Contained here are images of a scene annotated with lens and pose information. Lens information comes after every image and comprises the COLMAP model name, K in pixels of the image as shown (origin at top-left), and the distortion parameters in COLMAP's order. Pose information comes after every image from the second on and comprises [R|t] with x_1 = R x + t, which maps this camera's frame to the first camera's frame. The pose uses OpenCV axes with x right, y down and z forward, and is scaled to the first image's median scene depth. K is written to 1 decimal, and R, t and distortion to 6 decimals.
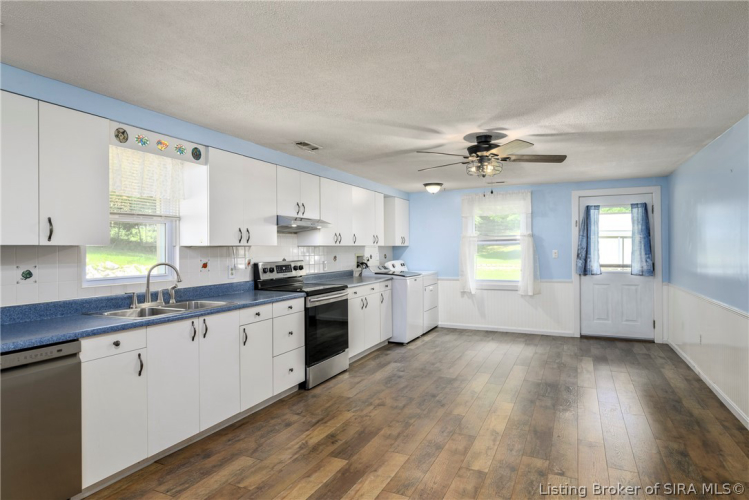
lens RADIAL K [[433.6, 0, 377.3], [0, 433.6, 247.6], [0, 0, 1]] dist [0.004220, 0.001438]
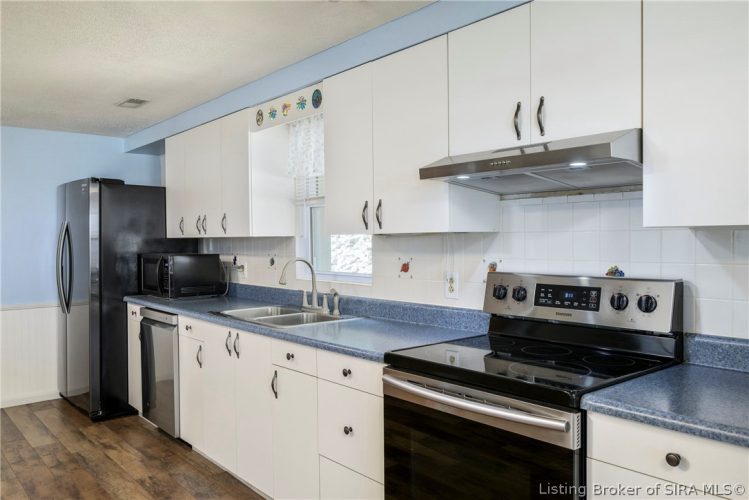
lens RADIAL K [[592.1, 0, 376.4], [0, 592.1, 251.5], [0, 0, 1]] dist [-0.001028, 0.007533]
pose [[-0.430280, 0.028907, -0.902233, 0.403505], [0.011862, 0.999582, 0.026369, -0.002082], [0.902618, 0.000644, -0.430443, 1.573346]]
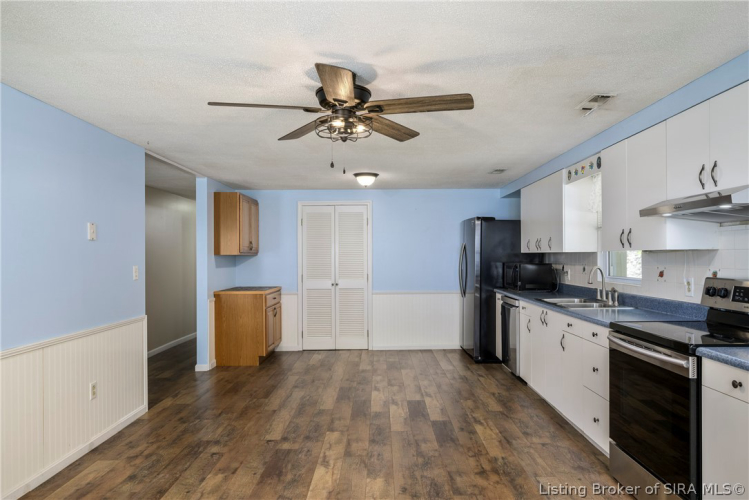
lens RADIAL K [[487.4, 0, 376.9], [0, 487.4, 256.9], [0, 0, 1]] dist [-0.002145, -0.000249]
pose [[-0.910887, 0.012269, -0.412474, 0.582433], [0.011123, 0.999925, 0.005179, -0.003018], [0.412506, 0.000130, -0.910955, 1.956637]]
